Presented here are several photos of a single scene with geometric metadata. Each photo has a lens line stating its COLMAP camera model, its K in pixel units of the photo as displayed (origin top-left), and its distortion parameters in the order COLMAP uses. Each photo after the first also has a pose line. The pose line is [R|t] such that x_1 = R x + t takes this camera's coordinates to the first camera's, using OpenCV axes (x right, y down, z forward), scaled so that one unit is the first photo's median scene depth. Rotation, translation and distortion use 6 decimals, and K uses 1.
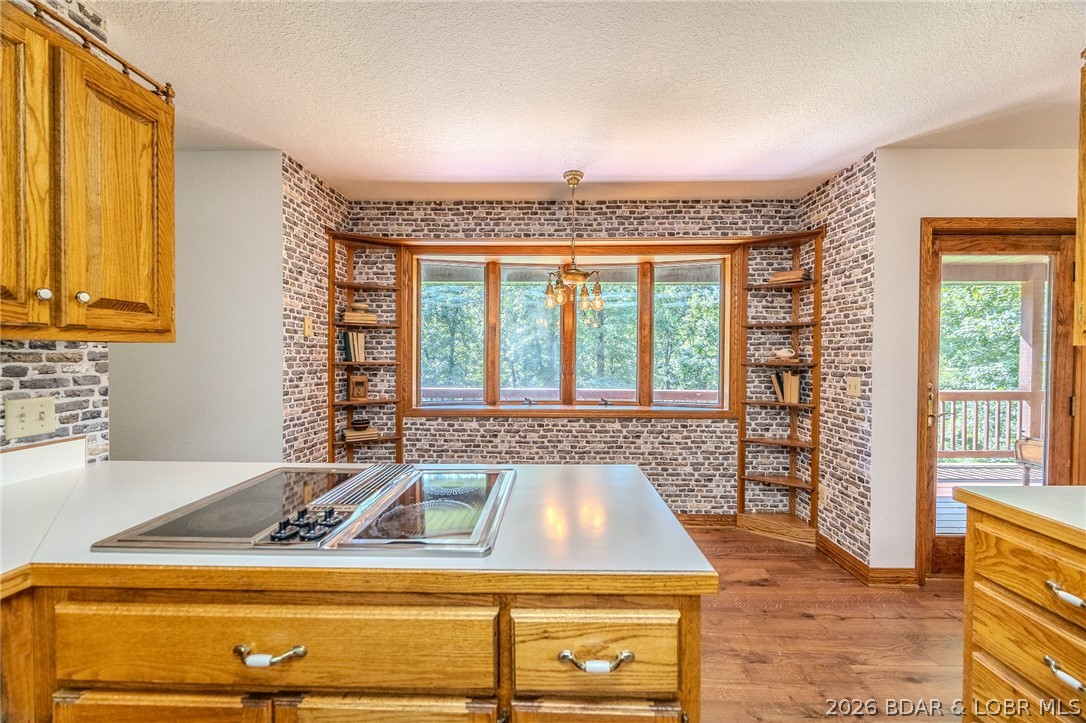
lens RADIAL K [[416.0, 0, 543.7], [0, 416.0, 358.2], [0, 0, 1]] dist [0.000615, -0.000009]
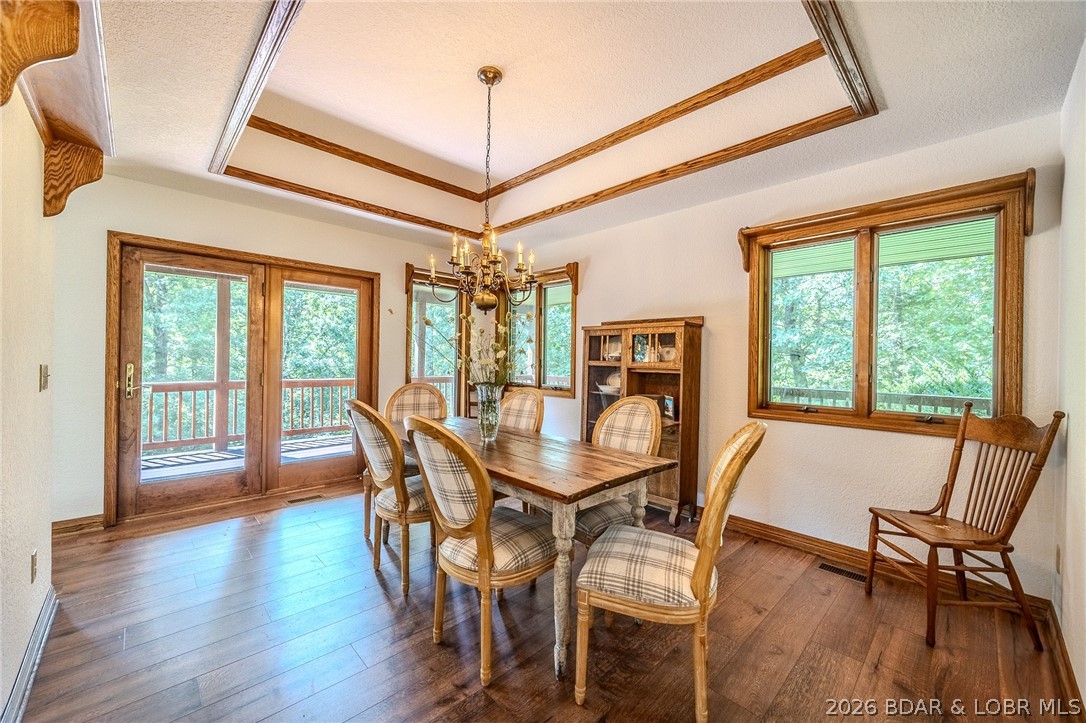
lens RADIAL K [[416.0, 0, 545.2], [0, 416.0, 359.6], [0, 0, 1]] dist [0.000615, -0.000009]
pose [[0.703017, 0.011471, 0.711081, 0.925514], [-0.012606, 0.999914, -0.003668, 0.036055], [-0.711062, -0.006385, 0.703101, -0.782492]]
